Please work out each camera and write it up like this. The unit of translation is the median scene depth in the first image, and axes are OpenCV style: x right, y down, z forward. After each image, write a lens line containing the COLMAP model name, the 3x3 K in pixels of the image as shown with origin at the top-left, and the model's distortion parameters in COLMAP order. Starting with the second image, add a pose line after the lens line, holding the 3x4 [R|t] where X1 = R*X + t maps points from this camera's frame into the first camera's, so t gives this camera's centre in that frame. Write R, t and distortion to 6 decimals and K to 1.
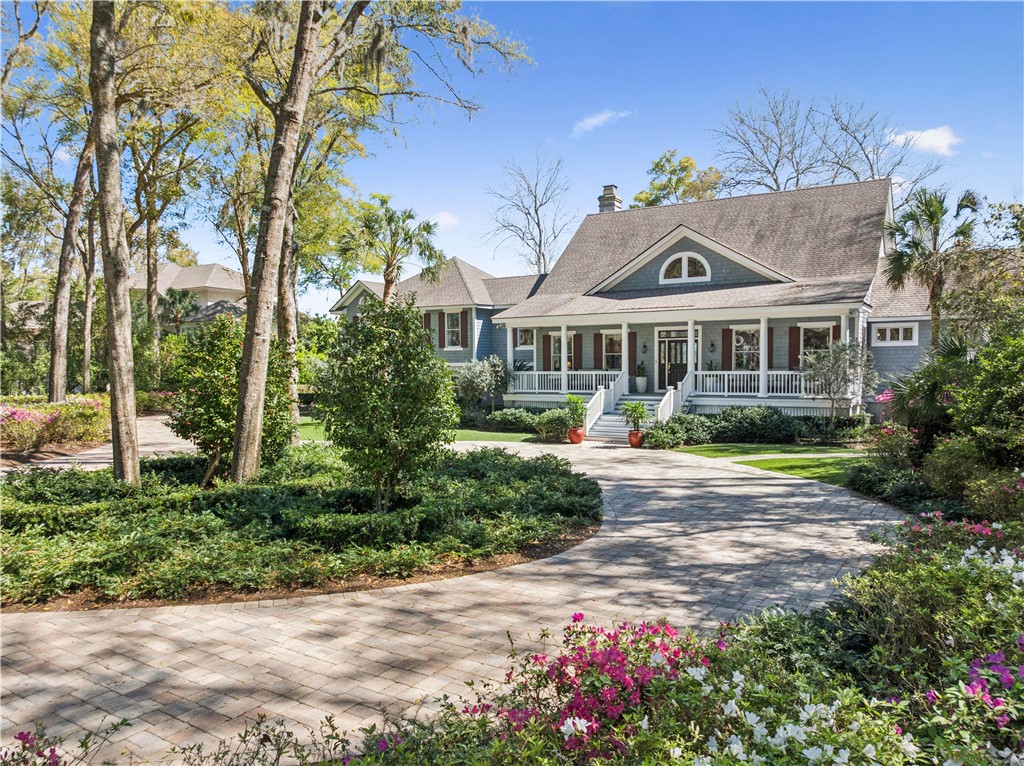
lens RADIAL K [[720.3, 0, 515.7], [0, 720.3, 414.6], [0, 0, 1]] dist [-0.035712, -0.004258]
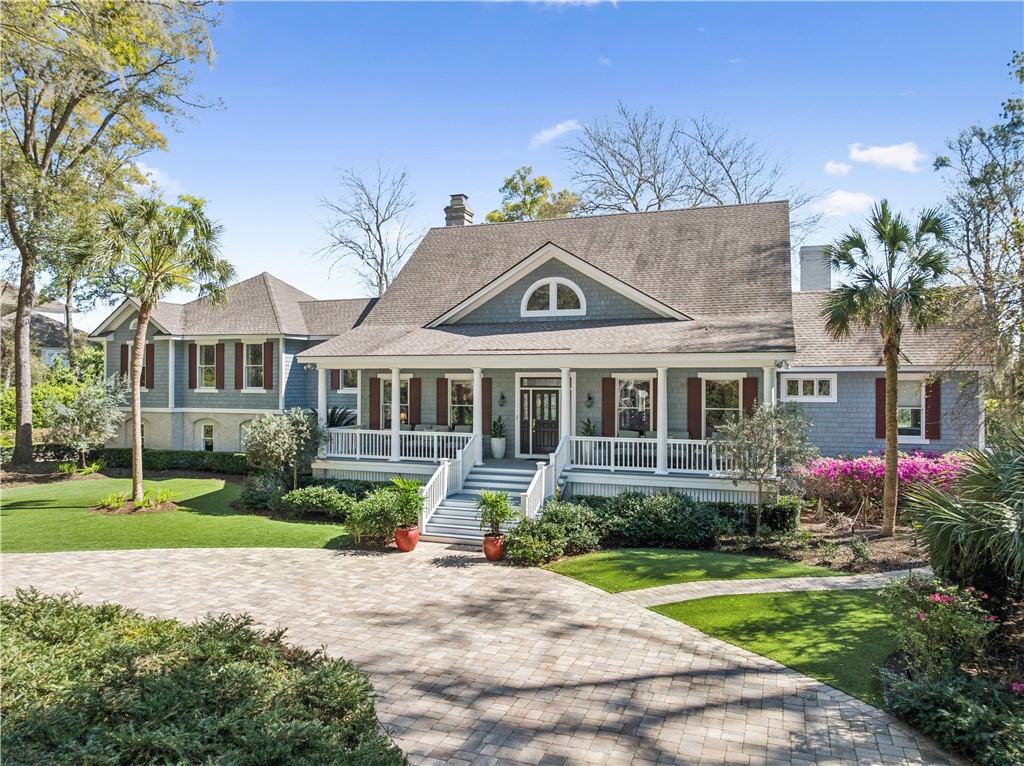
lens RADIAL K [[709.4, 0, 512.0], [0, 709.4, 383.0], [0, 0, 1]] dist [-0.034265, -0.003157]
pose [[0.978978, 0.012725, 0.203567, 0.035519], [0.002008, 0.997402, -0.072007, -0.055635], [-0.203955, 0.070902, 0.976409, 0.260822]]
